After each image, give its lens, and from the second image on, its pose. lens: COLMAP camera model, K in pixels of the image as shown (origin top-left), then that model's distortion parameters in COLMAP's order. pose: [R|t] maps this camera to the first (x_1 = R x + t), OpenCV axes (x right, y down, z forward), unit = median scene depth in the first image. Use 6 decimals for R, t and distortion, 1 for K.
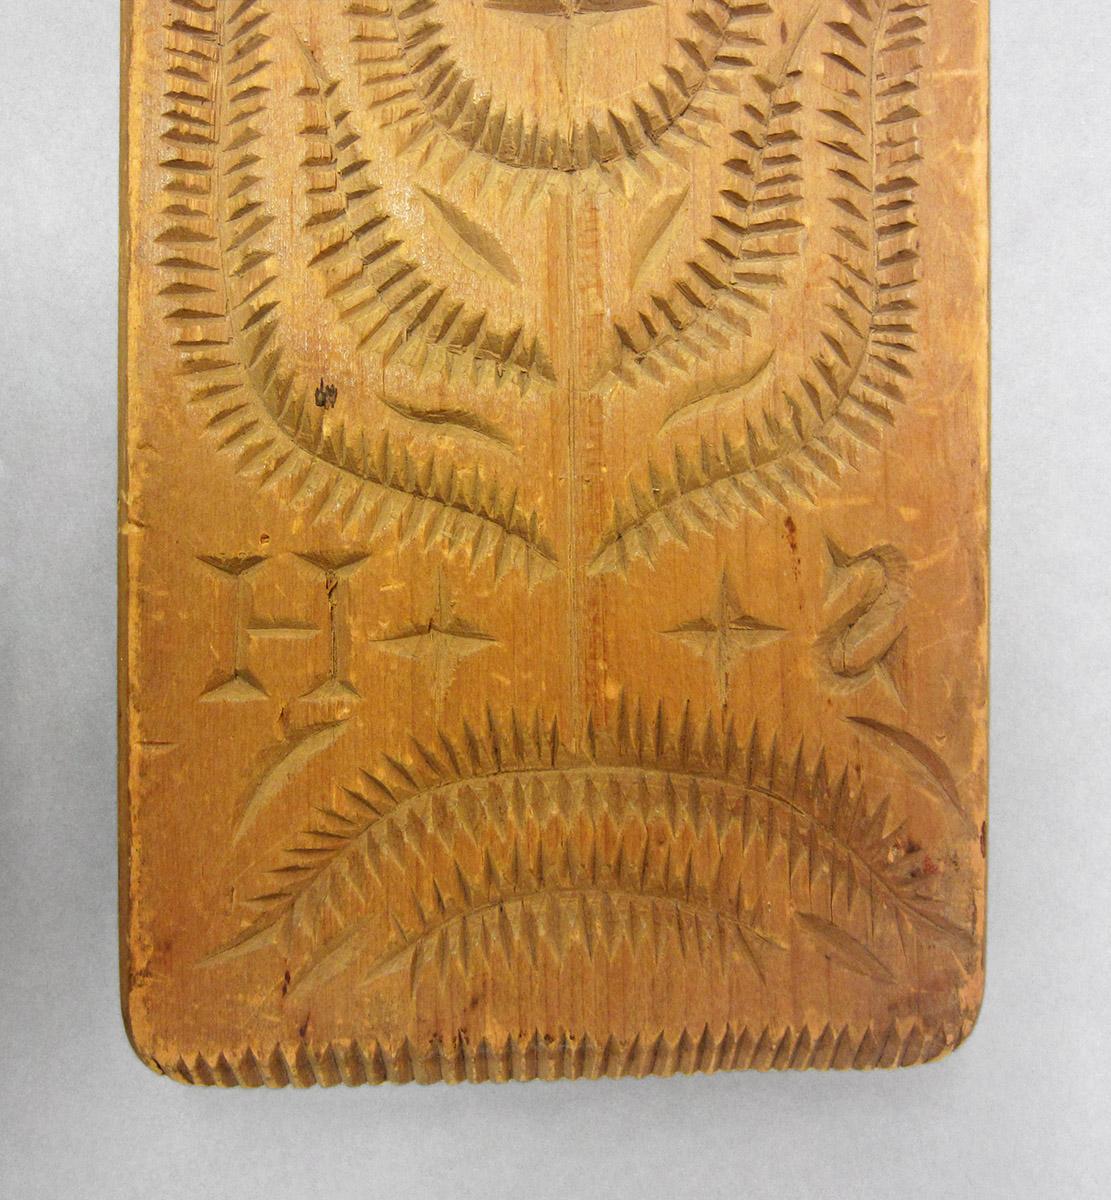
lens RADIAL K [[970.4, 0, 557.7], [0, 970.4, 593.5], [0, 0, 1]] dist [0.002452, -0.003537]
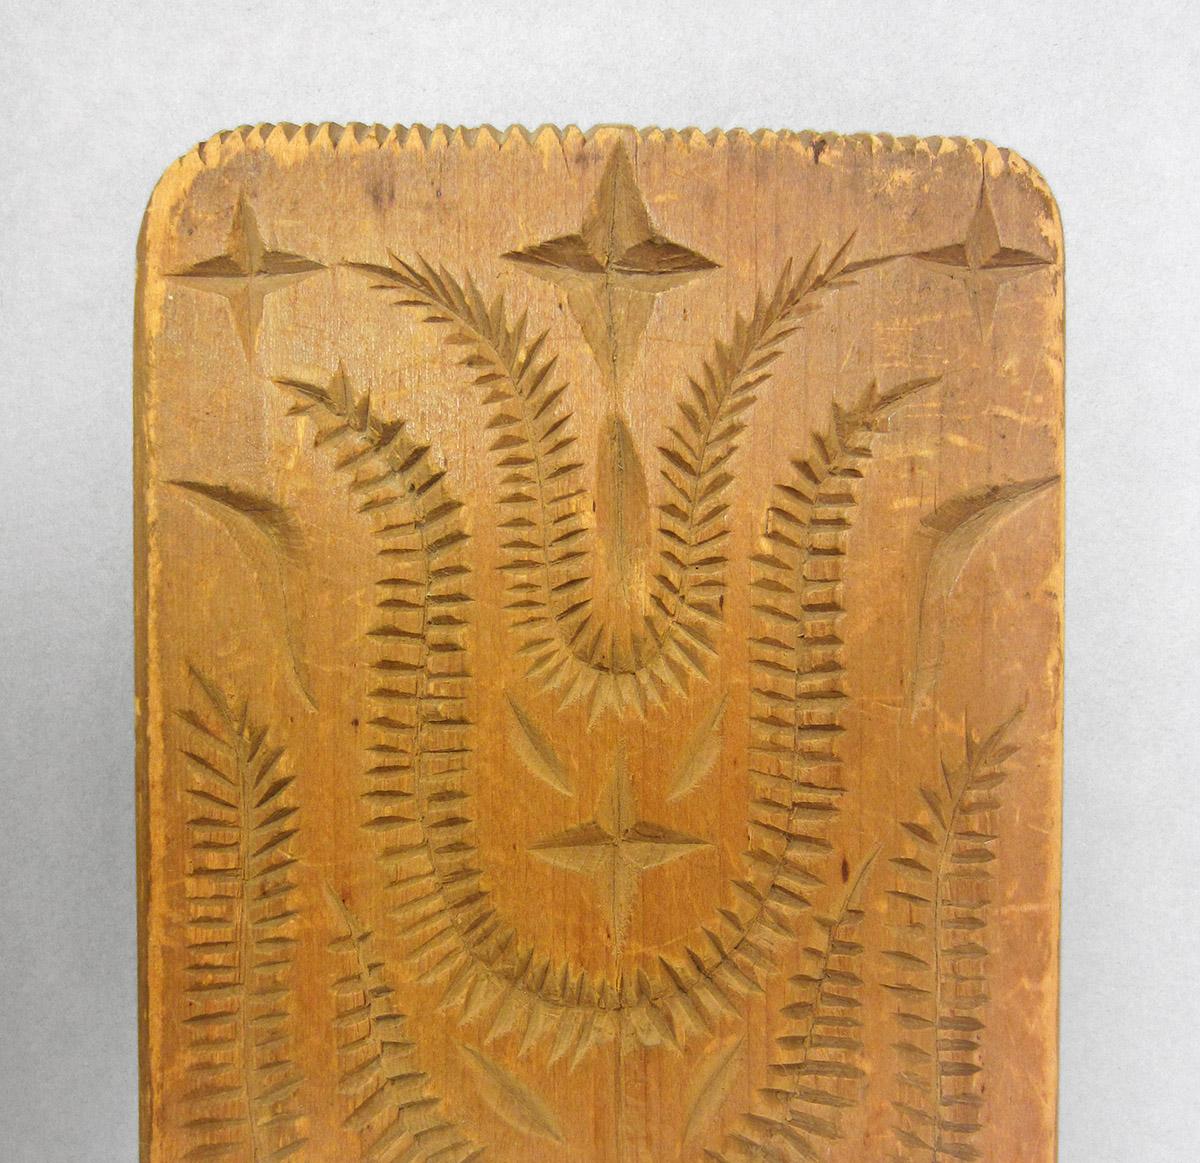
lens RADIAL K [[1075.5, 0, 597.2], [0, 1075.5, 576.9], [0, 0, 1]] dist [-0.026686, 0.038477]
pose [[0.999913, -0.001182, 0.013120, -0.020791], [0.000704, 0.999337, 0.036404, -0.899867], [-0.013154, -0.036391, 0.999251, -0.026087]]
